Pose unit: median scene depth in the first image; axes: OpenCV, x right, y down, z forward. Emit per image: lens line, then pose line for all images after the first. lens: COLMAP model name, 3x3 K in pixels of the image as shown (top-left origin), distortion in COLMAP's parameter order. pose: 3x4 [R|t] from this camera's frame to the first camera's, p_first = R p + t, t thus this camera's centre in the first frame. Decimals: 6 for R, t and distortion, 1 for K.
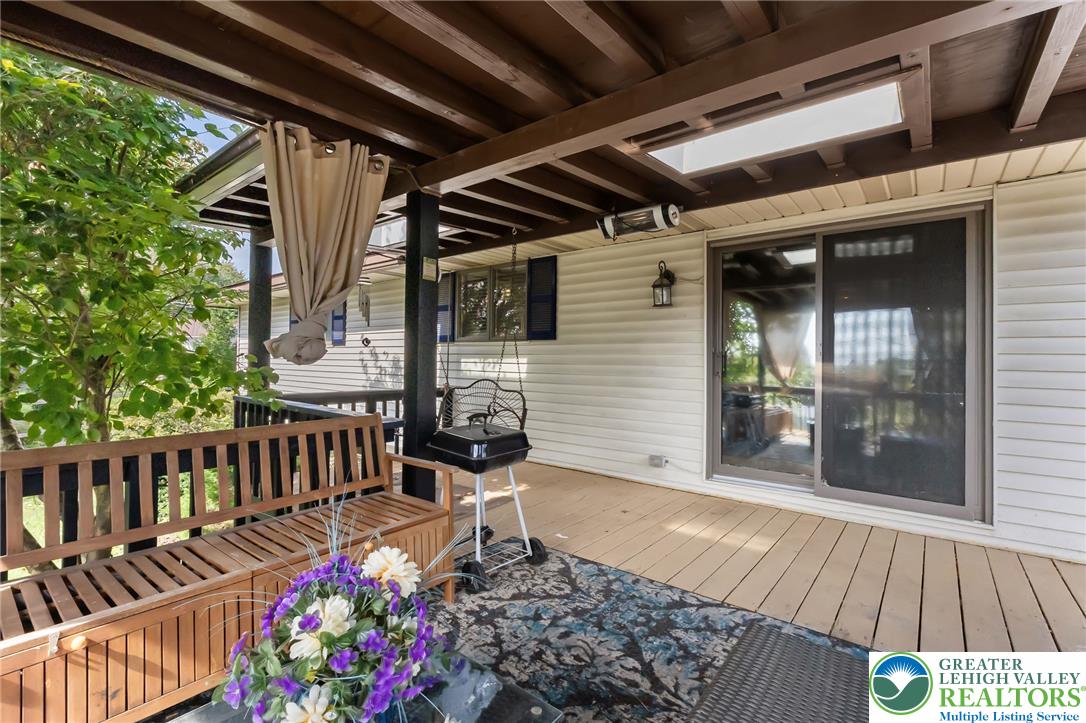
lens RADIAL K [[484.7, 0, 548.1], [0, 484.7, 361.4], [0, 0, 1]] dist [0.000259, -0.000396]
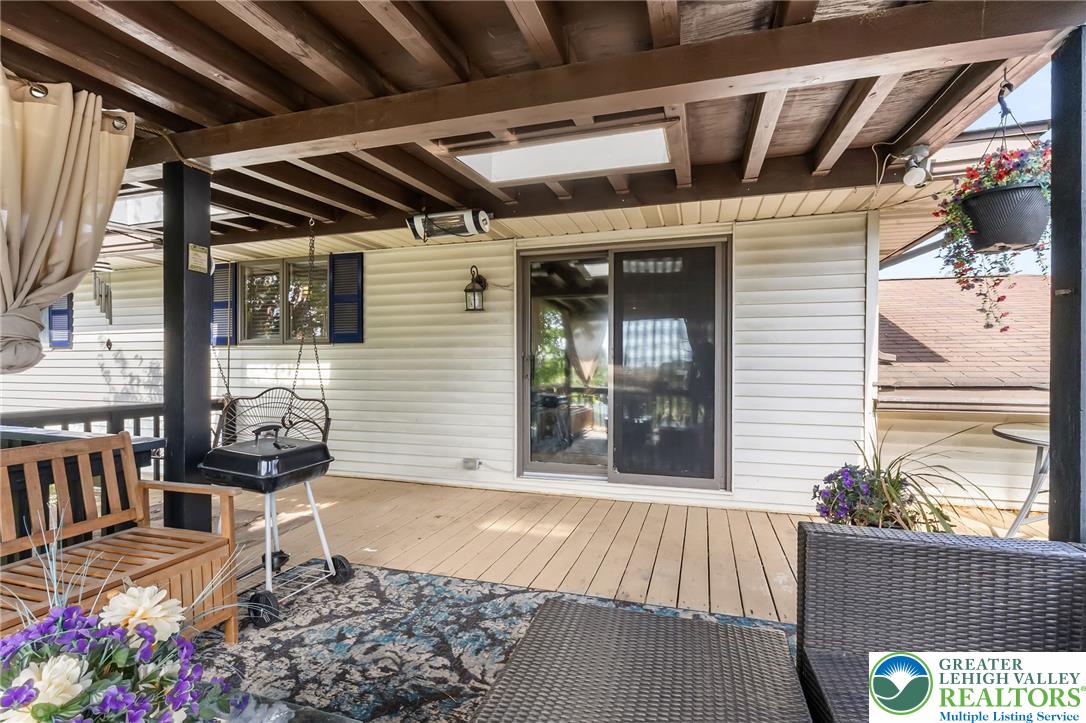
lens RADIAL K [[490.8, 0, 552.3], [0, 490.8, 373.0], [0, 0, 1]] dist [-0.000362, 0.000471]
pose [[0.930089, -0.015555, 0.367004, 0.012694], [0.009999, 0.999805, 0.017036, 0.000689], [-0.367197, -0.012175, 0.930063, -0.022691]]
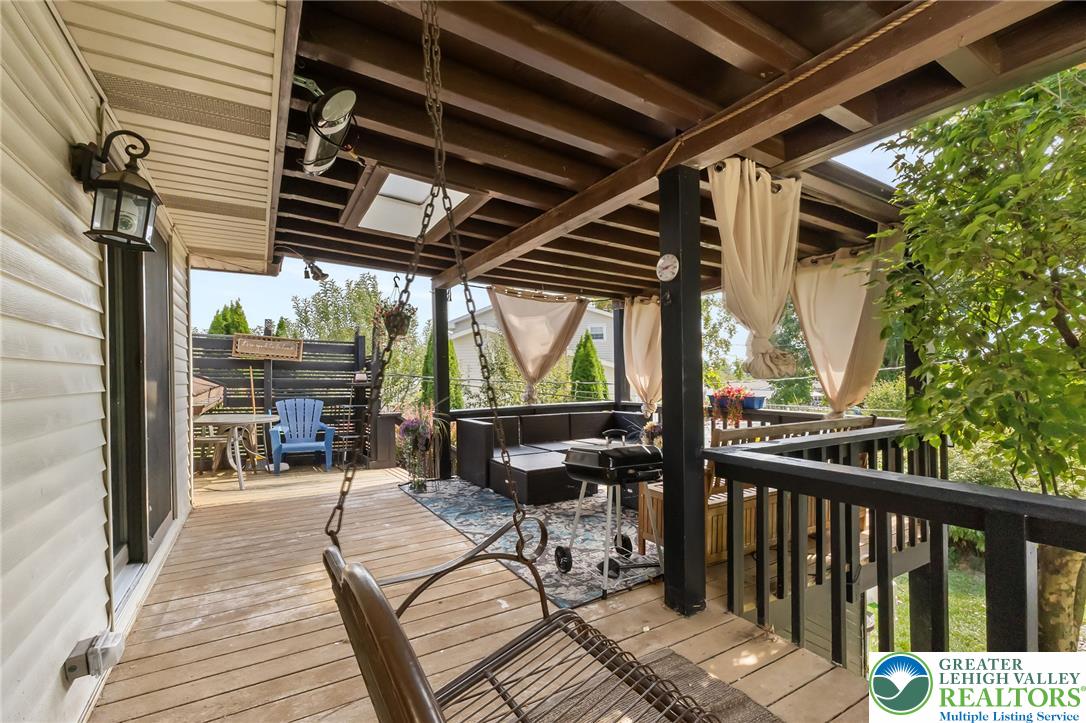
lens RADIAL K [[473.9, 0, 542.3], [0, 473.9, 373.2], [0, 0, 1]] dist [-0.000164, -0.000014]
pose [[-0.932487, 0.005062, 0.361169, -0.315825], [0.006278, 0.999978, 0.002193, -0.009677], [-0.361150, 0.004313, -0.932498, 1.736320]]
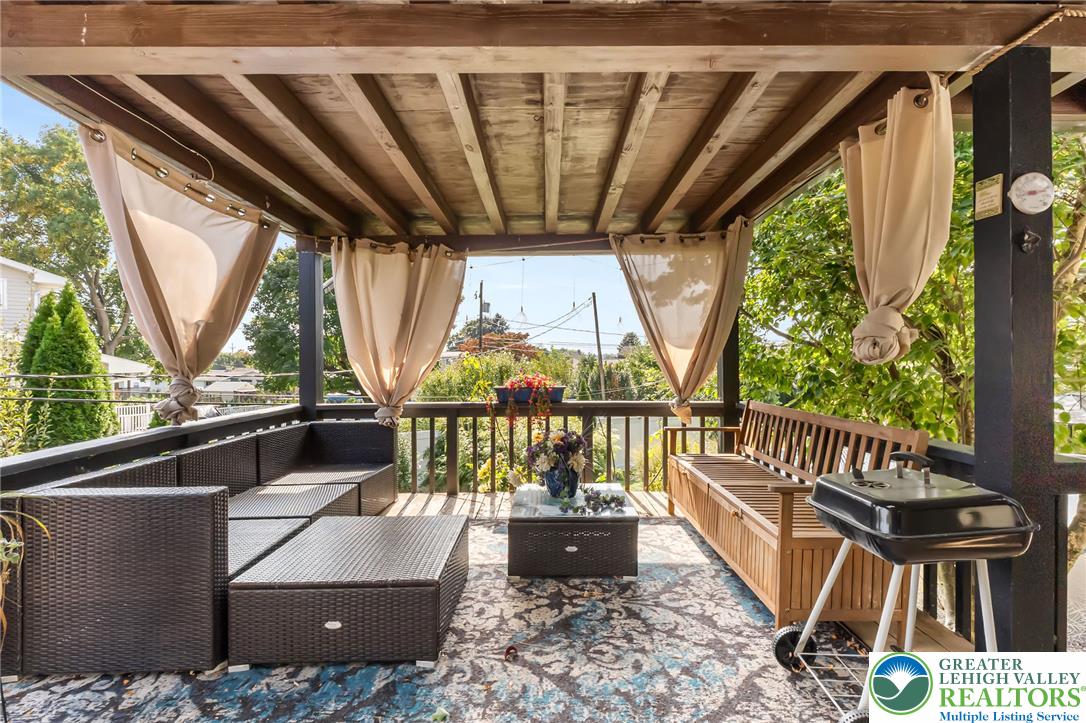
lens RADIAL K [[484.7, 0, 548.1], [0, 484.7, 361.4], [0, 0, 1]] dist [0.000259, -0.000396]
pose [[-0.781472, -0.004482, -0.623924, 0.473531], [-0.004448, 0.999989, -0.001613, 0.004635], [0.623925, 0.001515, -0.781483, 1.046067]]
